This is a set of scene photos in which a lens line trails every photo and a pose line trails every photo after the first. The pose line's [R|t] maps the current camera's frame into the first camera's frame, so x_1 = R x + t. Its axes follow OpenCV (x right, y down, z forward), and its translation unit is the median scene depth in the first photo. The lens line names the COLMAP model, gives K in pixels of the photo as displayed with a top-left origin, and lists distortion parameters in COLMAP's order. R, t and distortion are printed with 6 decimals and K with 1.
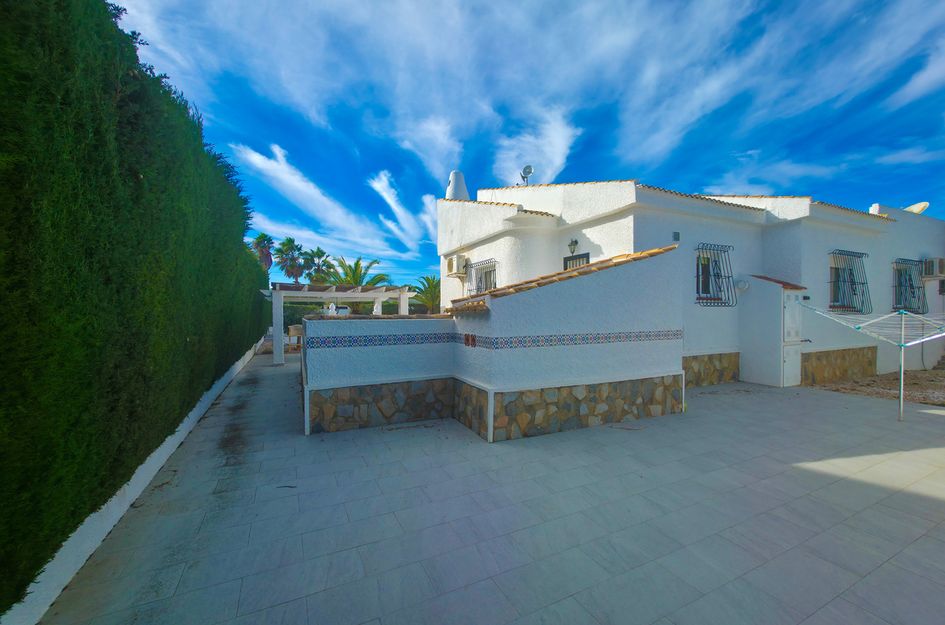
lens RADIAL K [[378.2, 0, 474.5], [0, 378.2, 319.6], [0, 0, 1]] dist [0.000851, 0.000287]
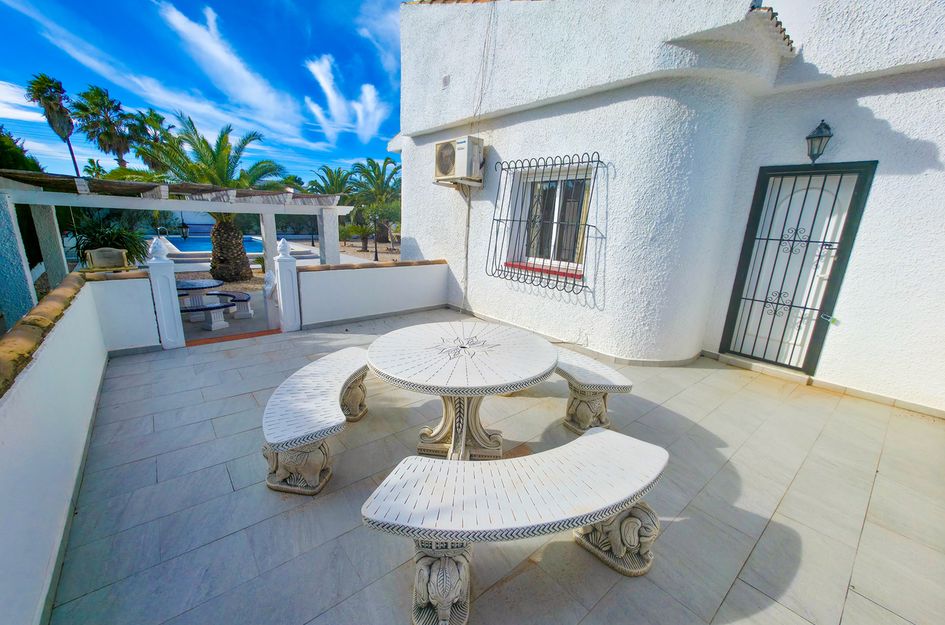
lens RADIAL K [[378.2, 0, 474.5], [0, 378.2, 319.6], [0, 0, 1]] dist [0.000851, 0.000287]
pose [[0.964024, -0.008471, 0.265679, -0.153691], [-0.055344, 0.971192, 0.231784, -0.059996], [-0.259988, -0.238149, 0.935784, 0.498647]]
